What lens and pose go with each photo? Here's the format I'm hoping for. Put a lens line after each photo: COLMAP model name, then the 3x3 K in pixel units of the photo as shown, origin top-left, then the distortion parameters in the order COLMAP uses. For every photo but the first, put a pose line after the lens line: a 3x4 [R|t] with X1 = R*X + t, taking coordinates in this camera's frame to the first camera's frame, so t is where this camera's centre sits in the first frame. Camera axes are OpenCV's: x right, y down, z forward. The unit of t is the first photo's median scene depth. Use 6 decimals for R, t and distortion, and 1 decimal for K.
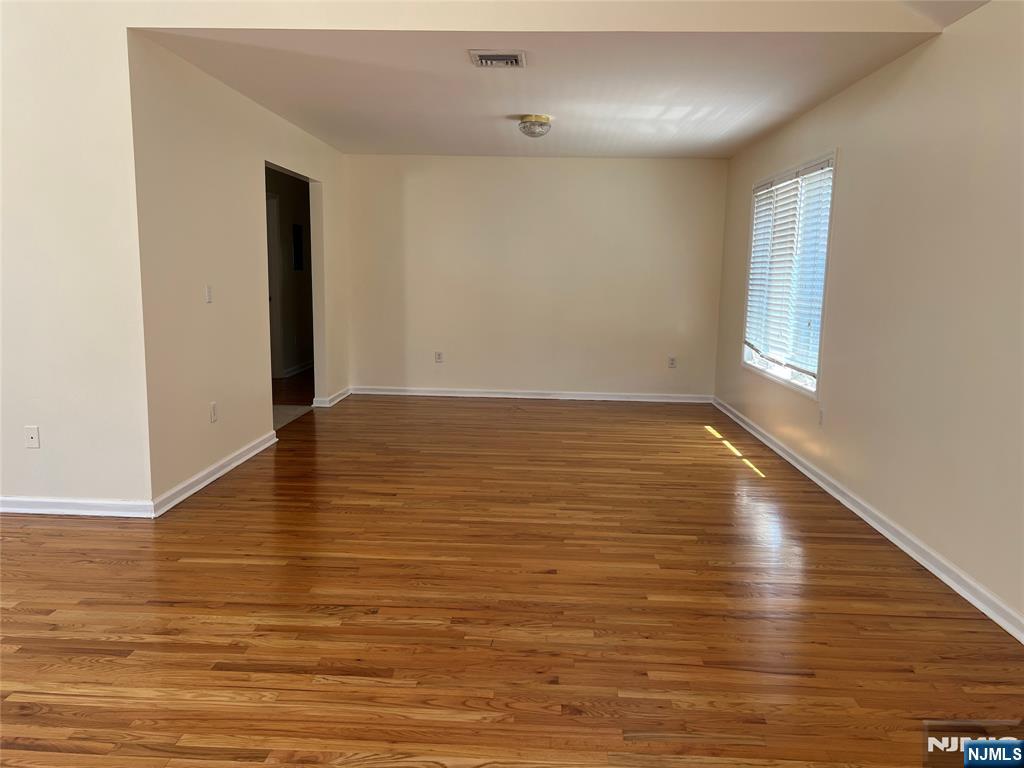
lens RADIAL K [[776.3, 0, 516.8], [0, 776.3, 384.6], [0, 0, 1]] dist [0.063422, -0.078259]
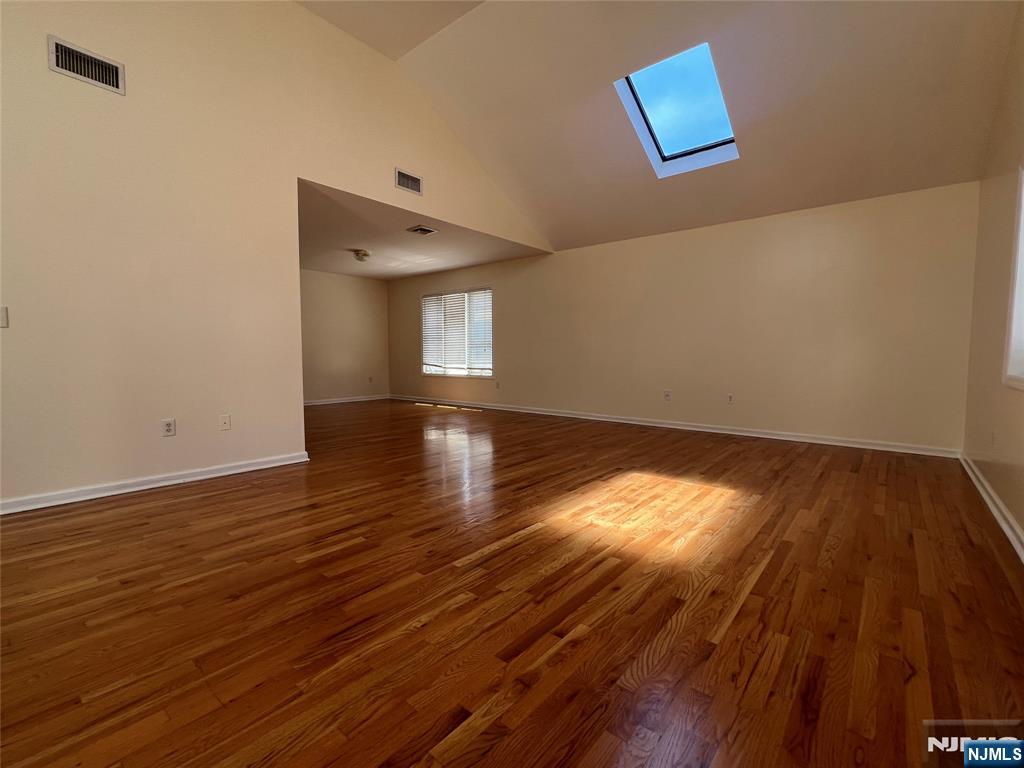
lens RADIAL K [[454.5, 0, 504.5], [0, 454.5, 383.4], [0, 0, 1]] dist [0.003929, -0.000688]
pose [[0.614375, -0.071170, 0.785798, -0.932559], [0.127786, 0.991750, -0.010087, 0.066723], [-0.778598, 0.106611, 0.618401, 0.048560]]
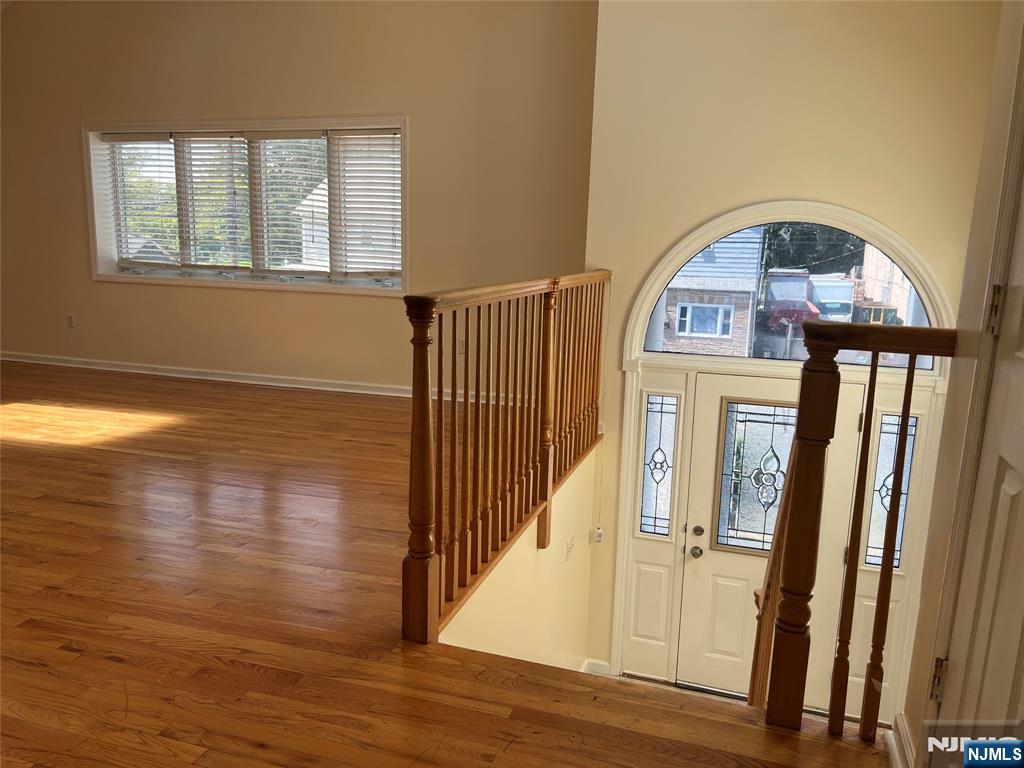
lens RADIAL K [[776.3, 0, 507.0], [0, 776.3, 386.1], [0, 0, 1]] dist [0.063422, -0.078259]
pose [[-0.961010, -0.092360, 0.260632, -1.232860], [-0.001367, 0.944142, 0.329536, -0.167805], [-0.276509, 0.316331, -0.907456, 1.169057]]
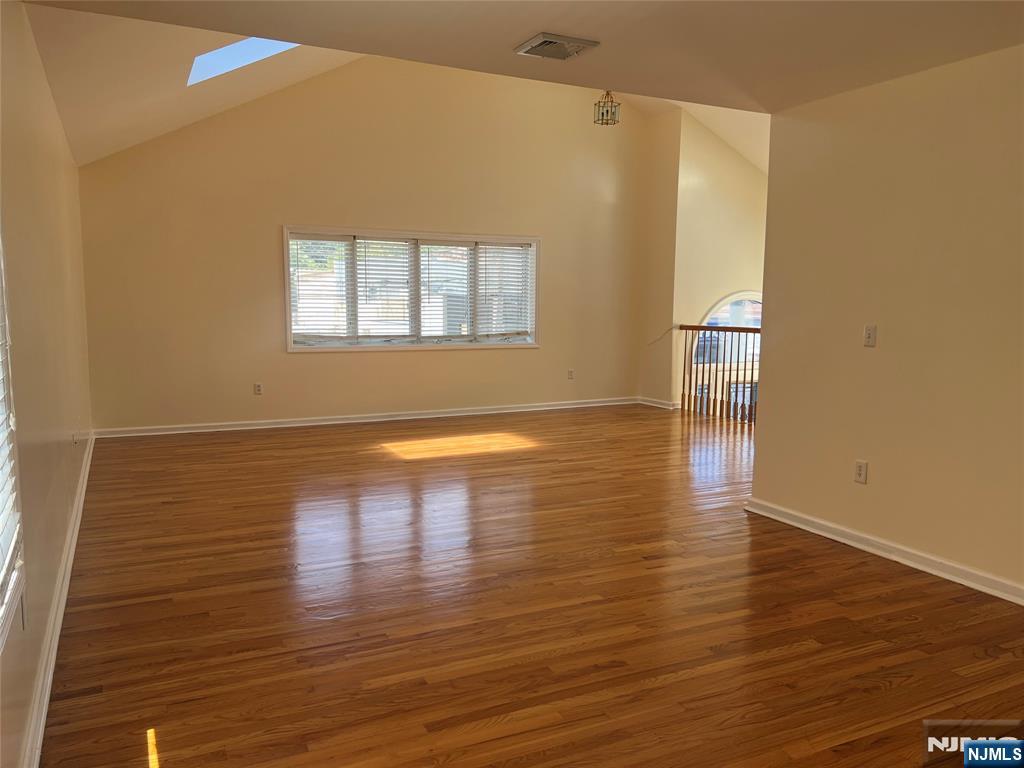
lens RADIAL K [[776.3, 0, 502.3], [0, 776.3, 384.7], [0, 0, 1]] dist [0.063422, -0.078259]
pose [[-0.884811, 0.023596, -0.465352, 0.420177], [-0.094567, 0.968838, 0.228933, -0.250433], [0.456252, 0.246569, -0.855007, 1.759379]]
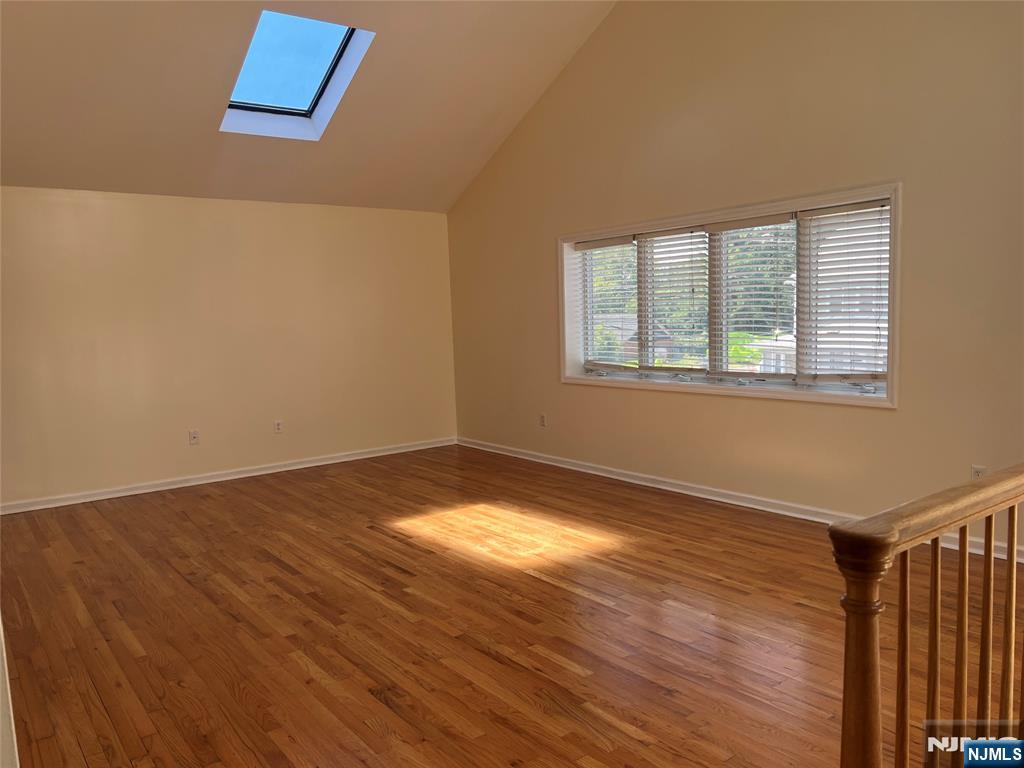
lens RADIAL K [[776.3, 0, 508.5], [0, 776.3, 392.8], [0, 0, 1]] dist [0.063422, -0.078259]
pose [[-0.636460, -0.077308, 0.767426, -1.178282], [0.137499, 0.967655, 0.211512, -0.185085], [-0.758955, 0.240139, -0.605244, 0.970528]]
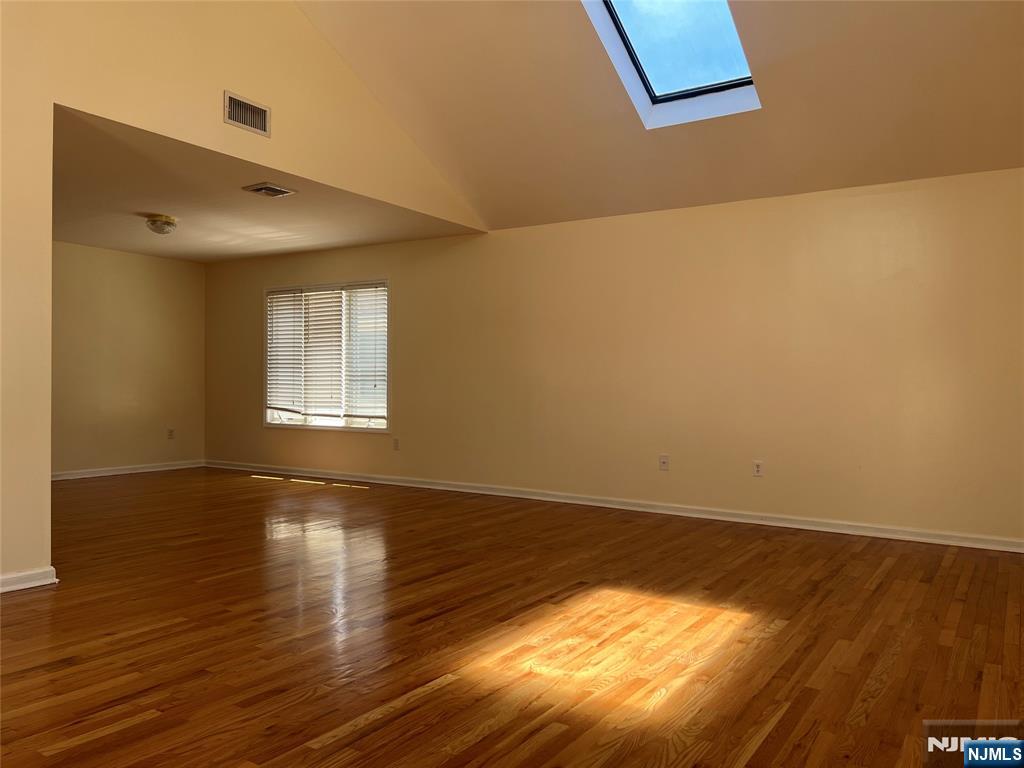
lens RADIAL K [[776.3, 0, 512.8], [0, 776.3, 391.7], [0, 0, 1]] dist [0.063422, -0.078259]
pose [[0.509556, -0.023174, 0.860125, -0.979518], [0.126200, 0.990839, -0.048068, 0.051819], [-0.851132, 0.133042, 0.507813, -0.008505]]
